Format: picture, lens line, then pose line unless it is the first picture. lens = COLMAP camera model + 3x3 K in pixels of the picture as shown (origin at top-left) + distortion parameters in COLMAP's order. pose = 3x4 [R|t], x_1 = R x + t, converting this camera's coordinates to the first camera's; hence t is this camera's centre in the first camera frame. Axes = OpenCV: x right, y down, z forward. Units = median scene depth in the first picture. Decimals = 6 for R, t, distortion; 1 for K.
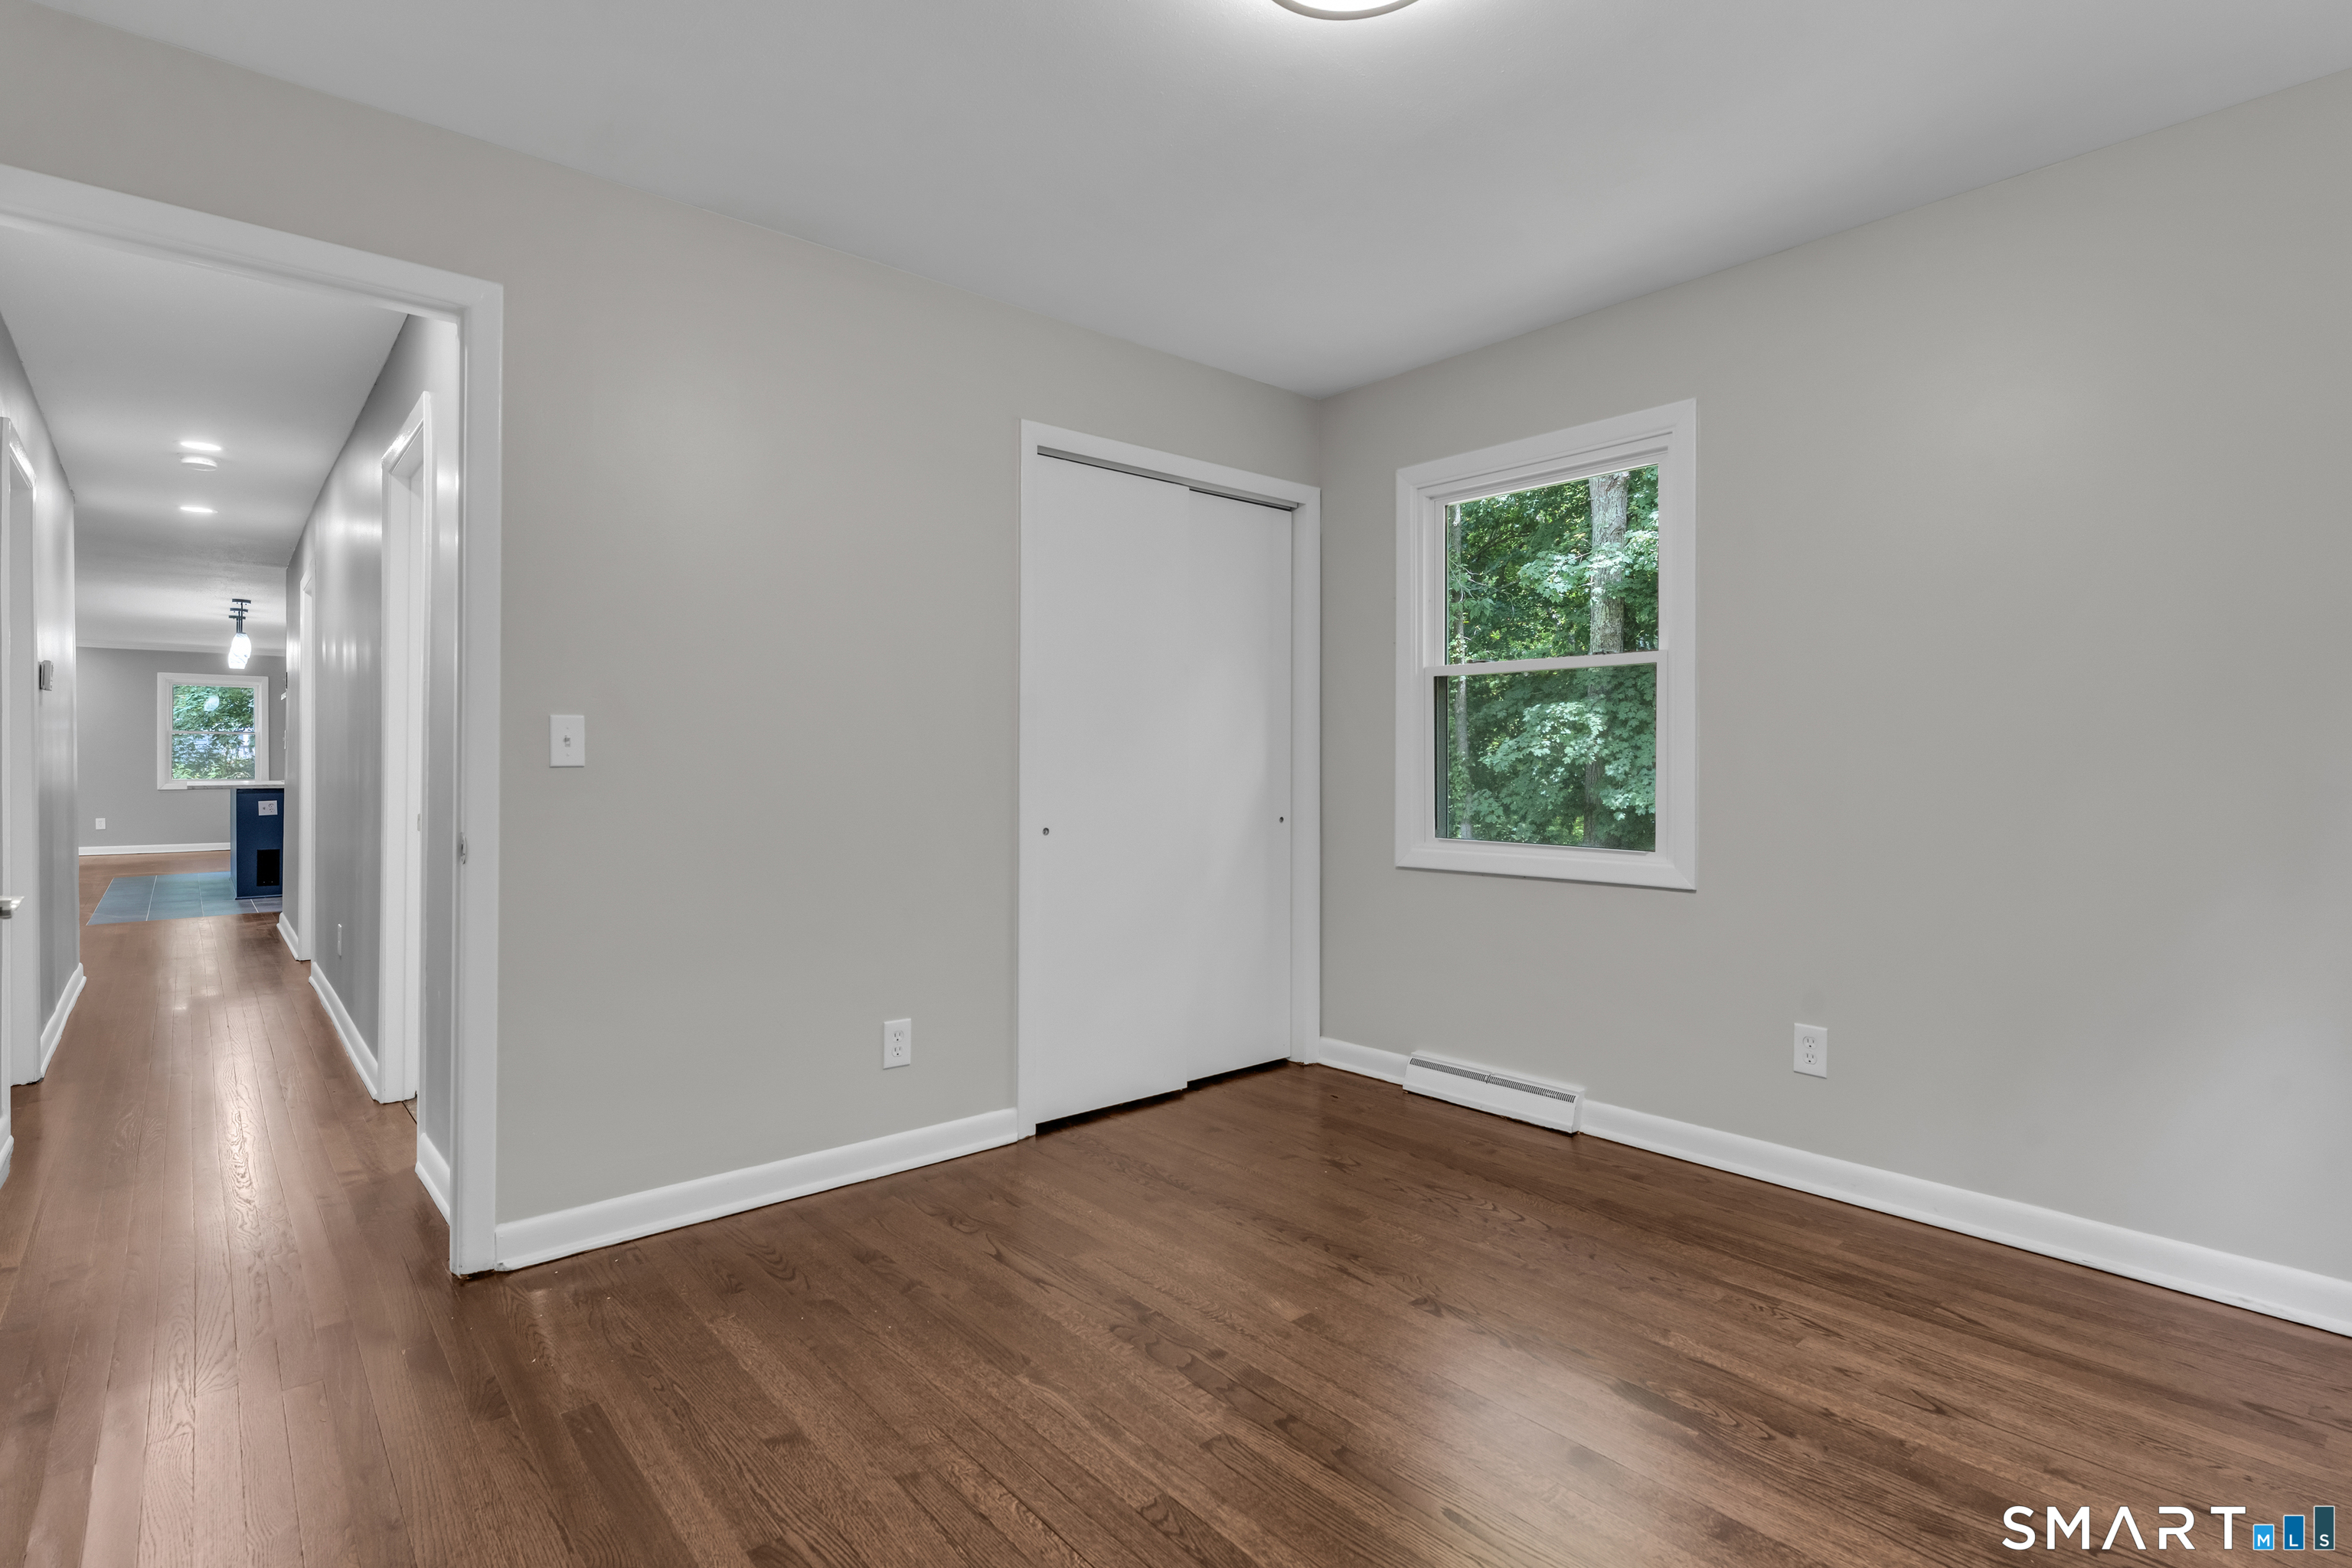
lens RADIAL K [[1130.9, 0, 1173.4], [0, 1130.9, 755.3], [0, 0, 1]] dist [0.001832, 0.000095]
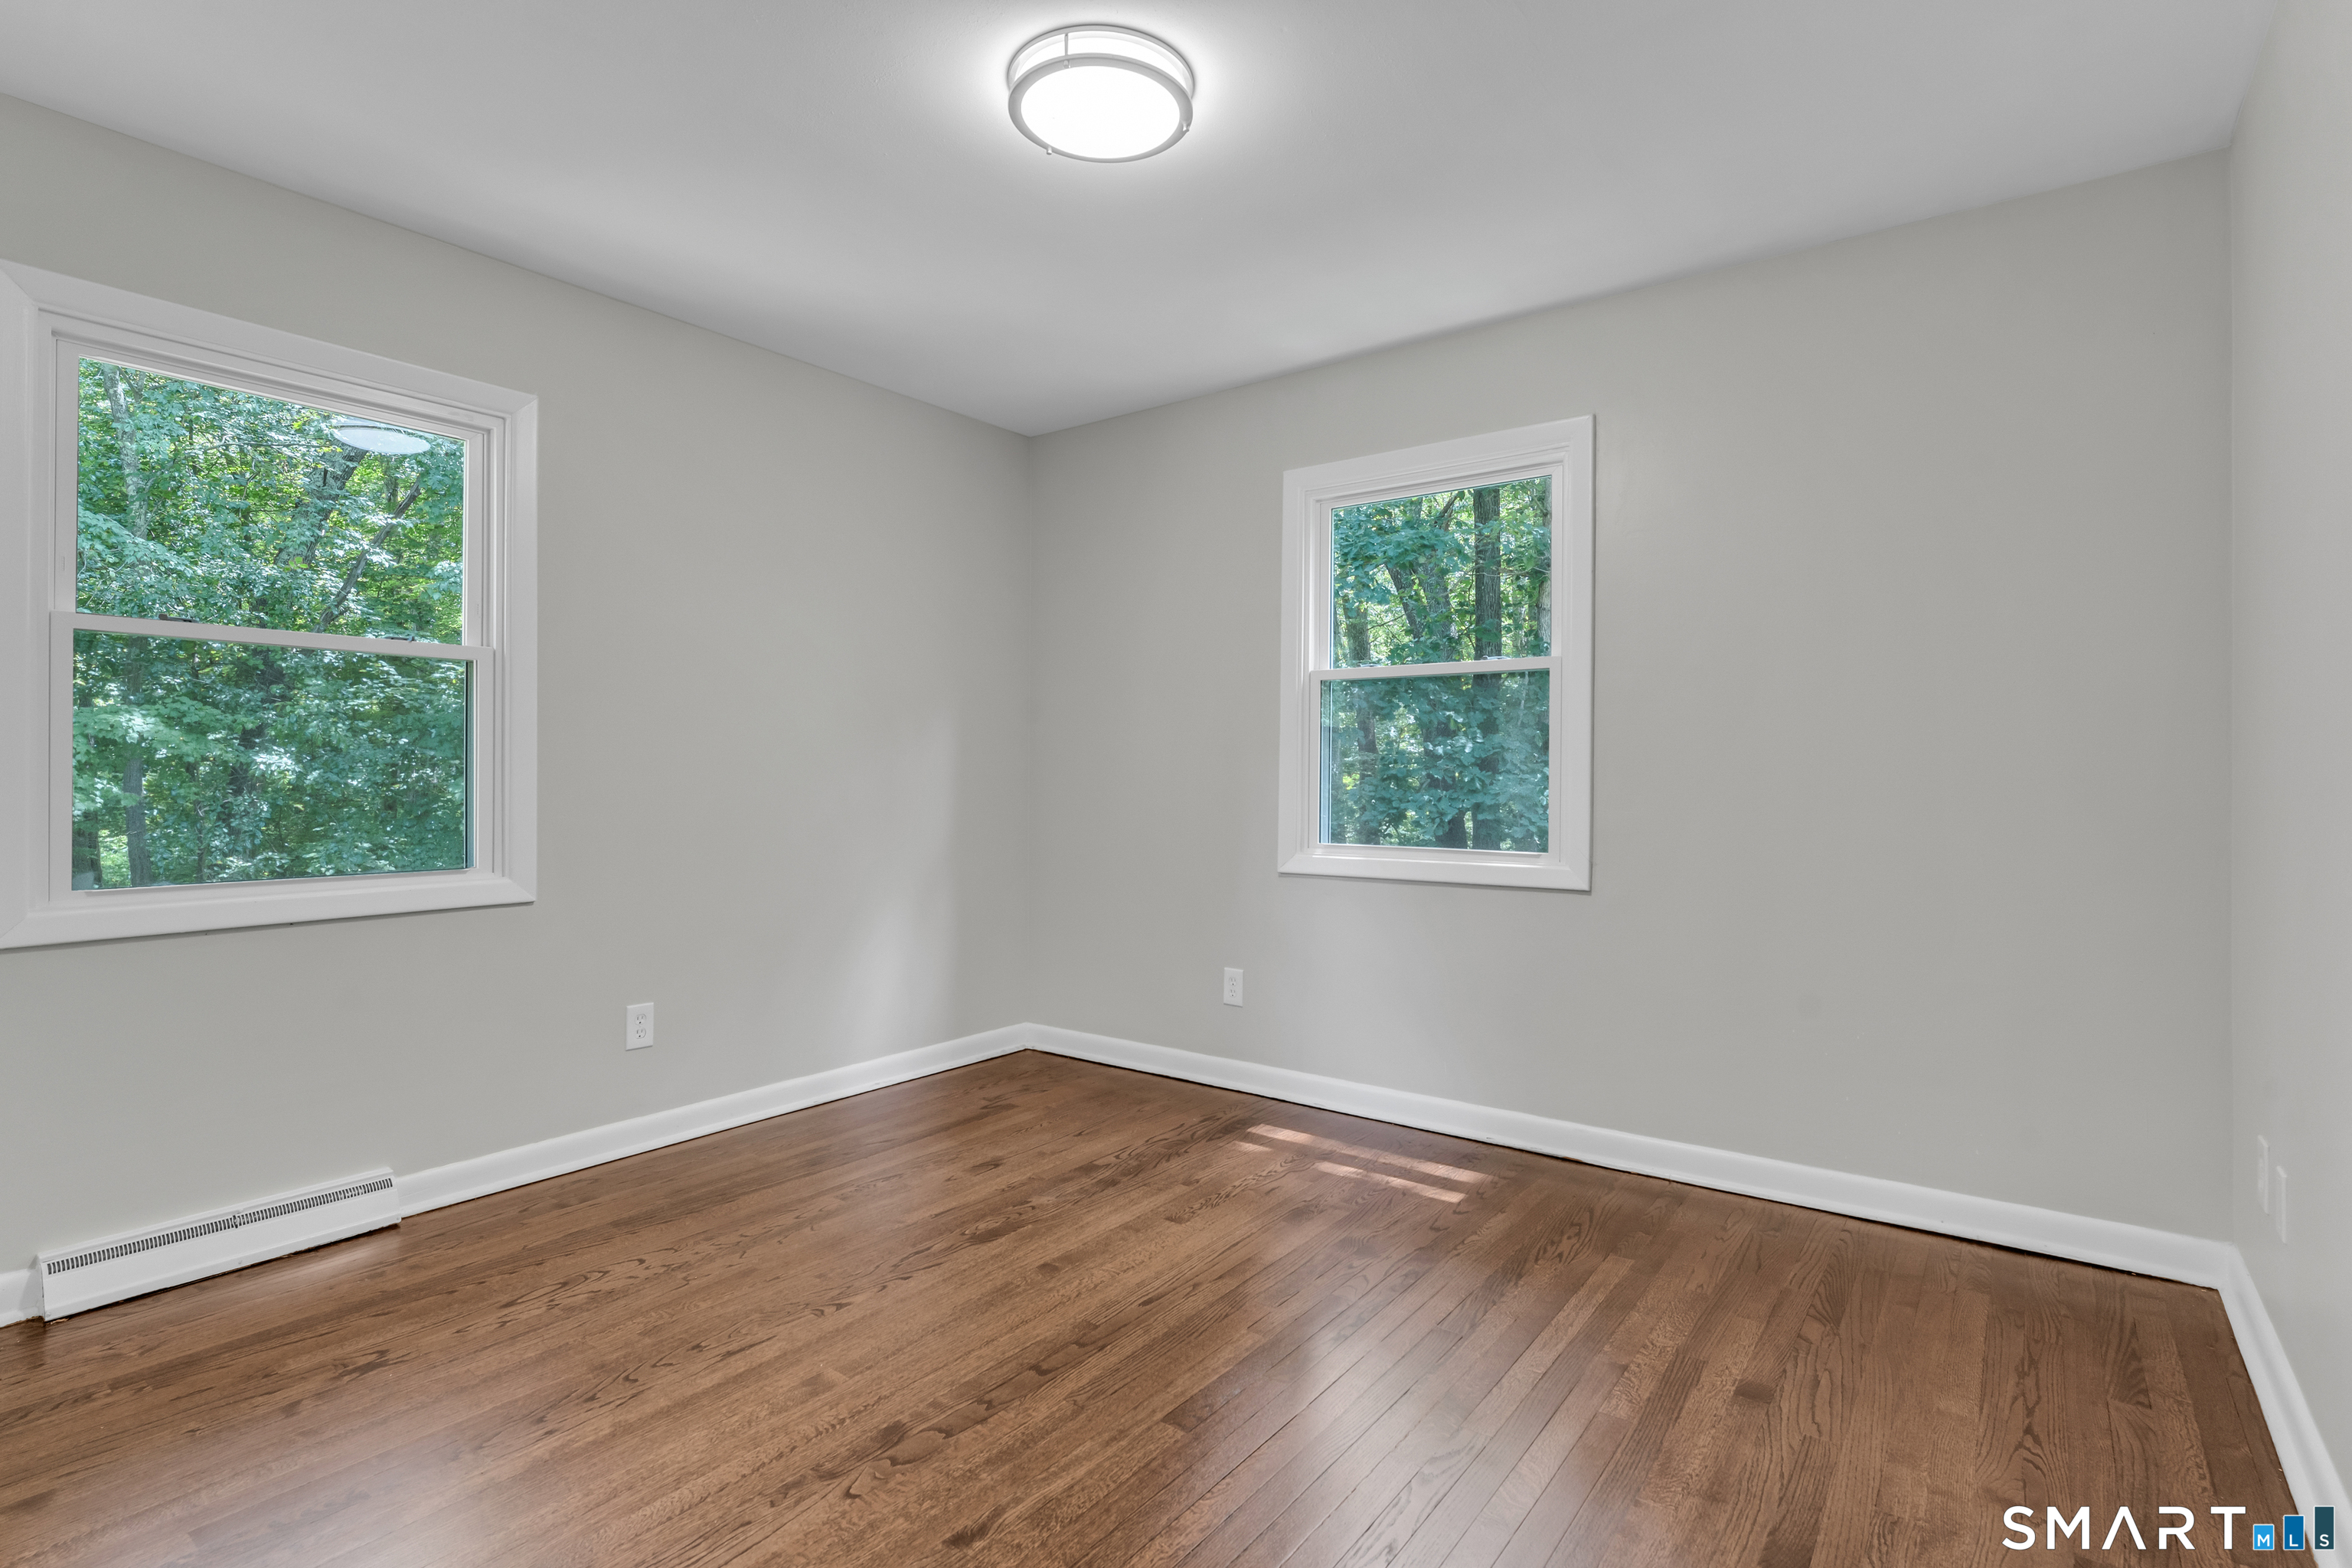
lens RADIAL K [[1130.9, 0, 1173.4], [0, 1130.9, 755.3], [0, 0, 1]] dist [0.001832, 0.000095]
pose [[-0.208363, 0.015624, 0.977927, -0.747405], [-0.011734, 0.999761, -0.018473, 0.005074], [-0.977981, -0.015324, -0.208130, 0.816233]]
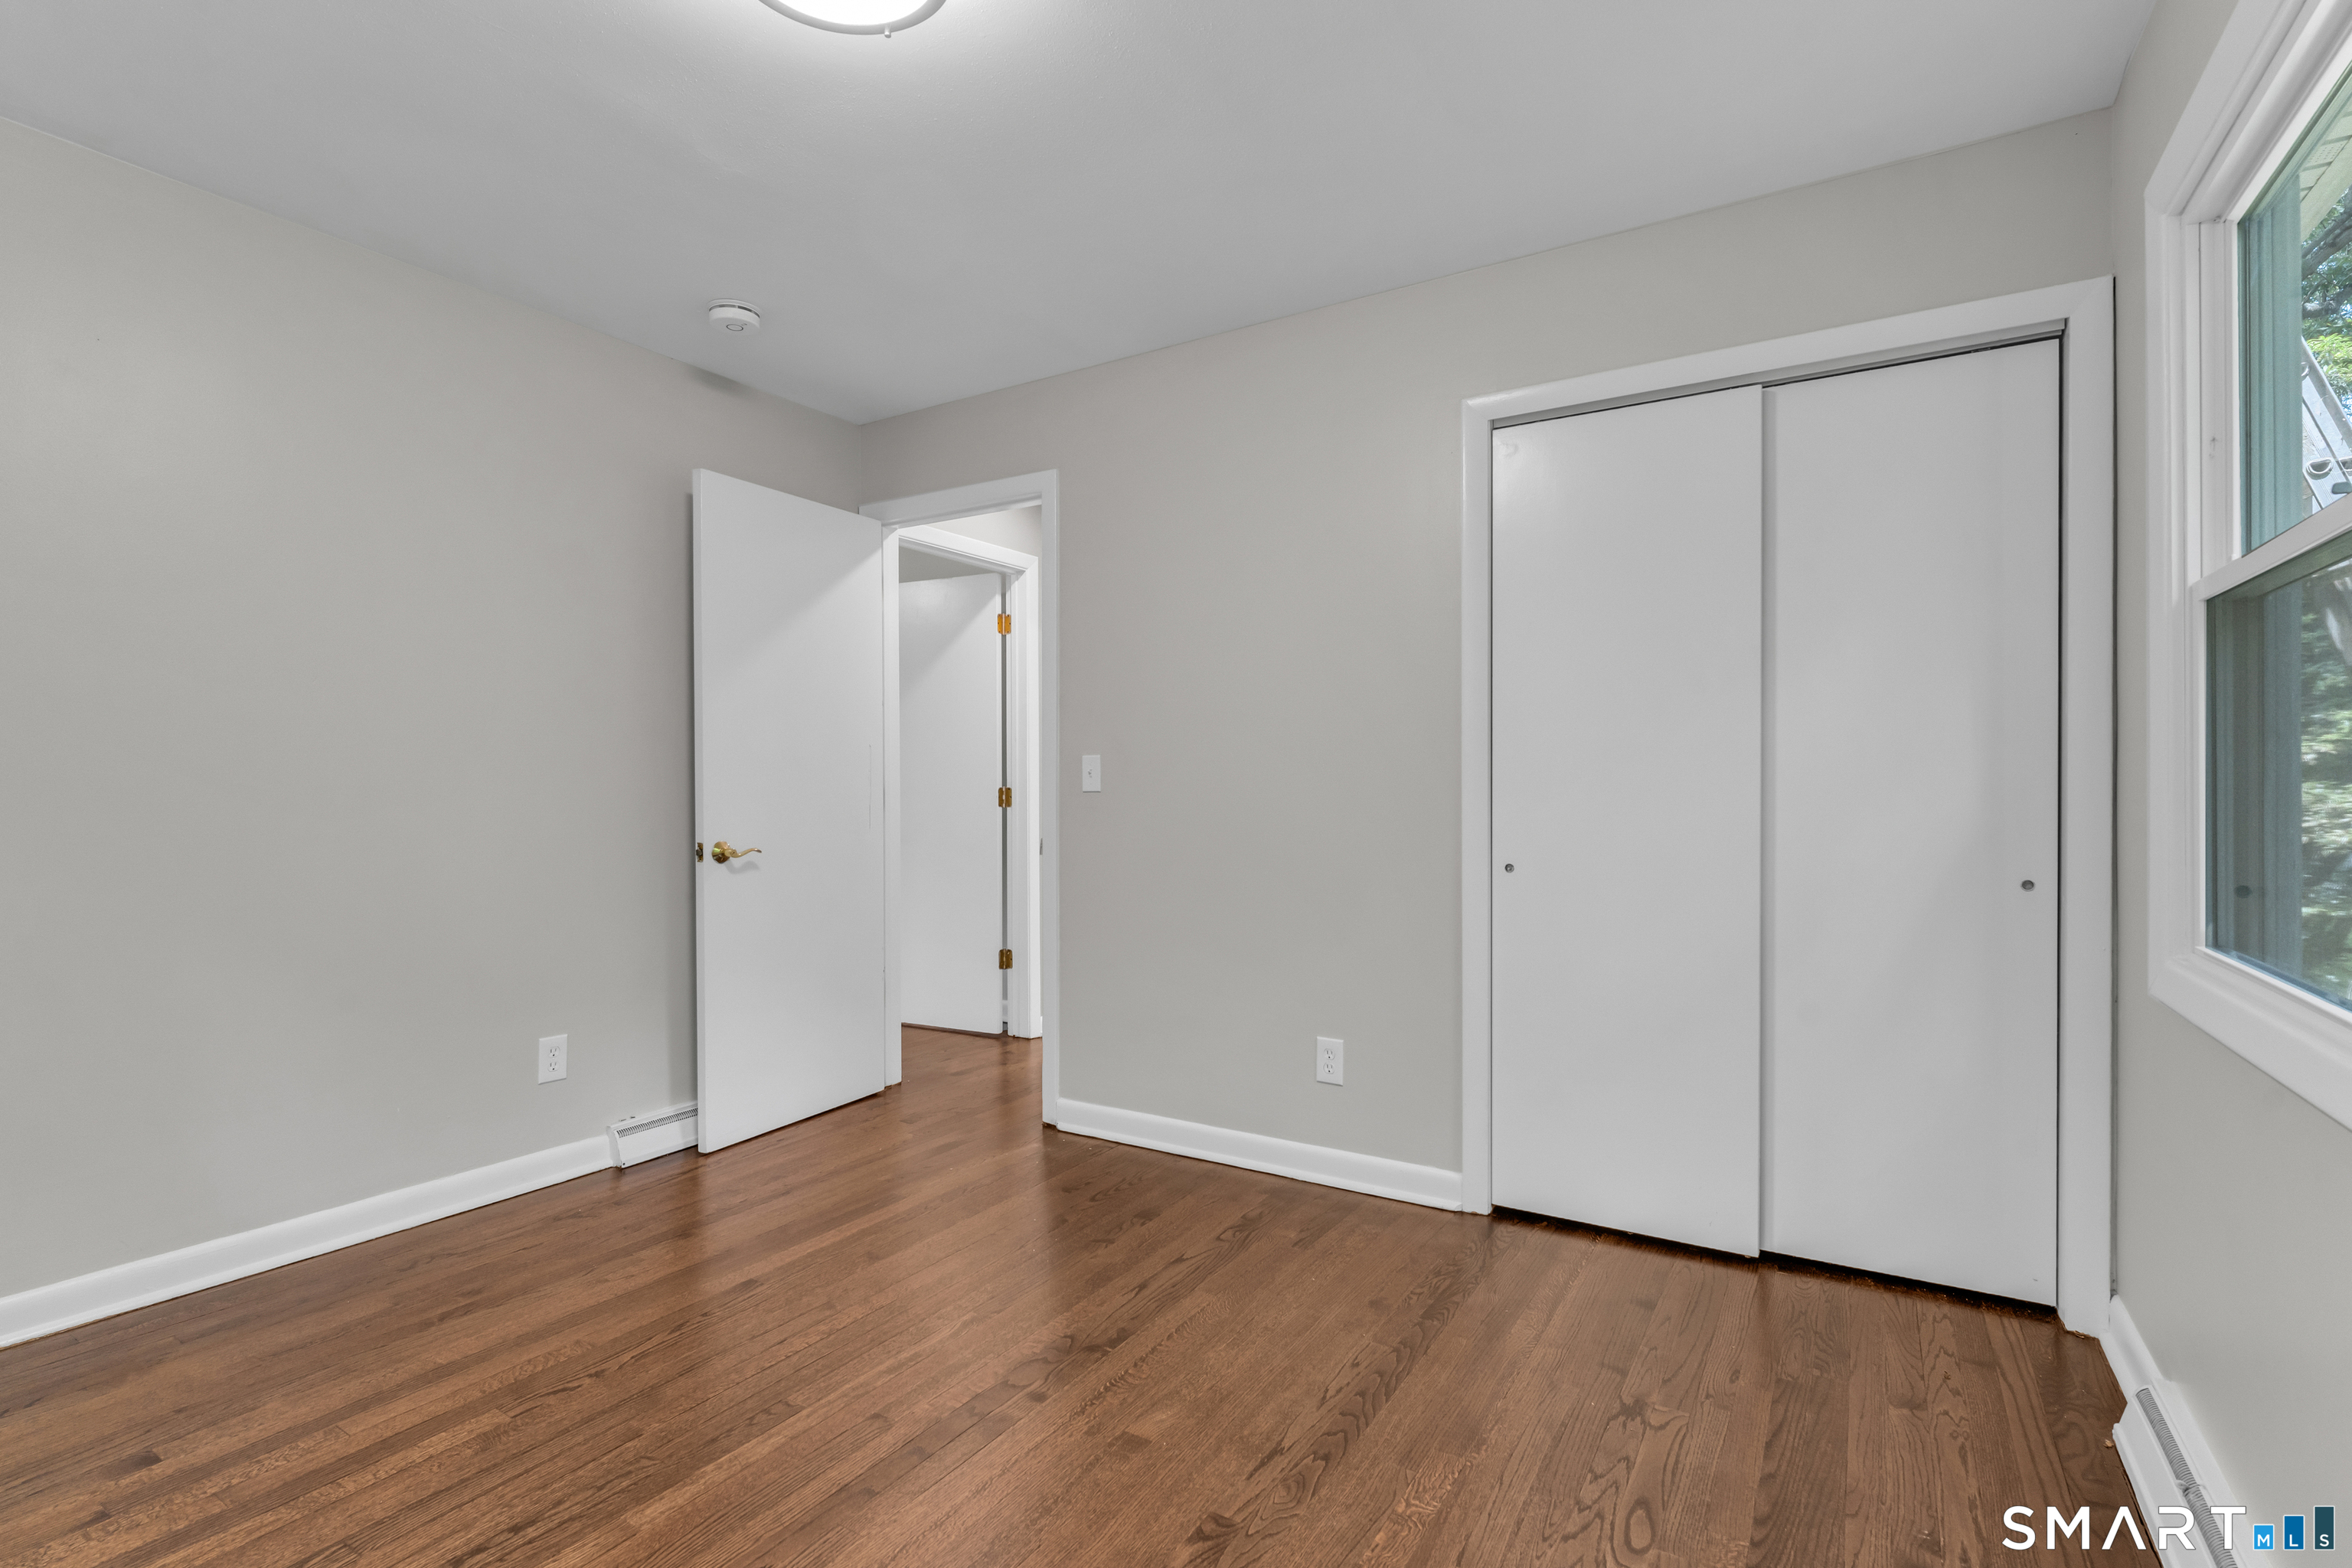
lens RADIAL K [[1098.0, 0, 1176.0], [0, 1098.0, 784.0], [0, 0, 1]] dist [0.002205, 0.000328]
pose [[0.301324, -0.004311, -0.953512, 0.801612], [0.011720, 0.999931, -0.000817, 0.002600], [0.953450, -0.010929, 0.301354, 0.682590]]
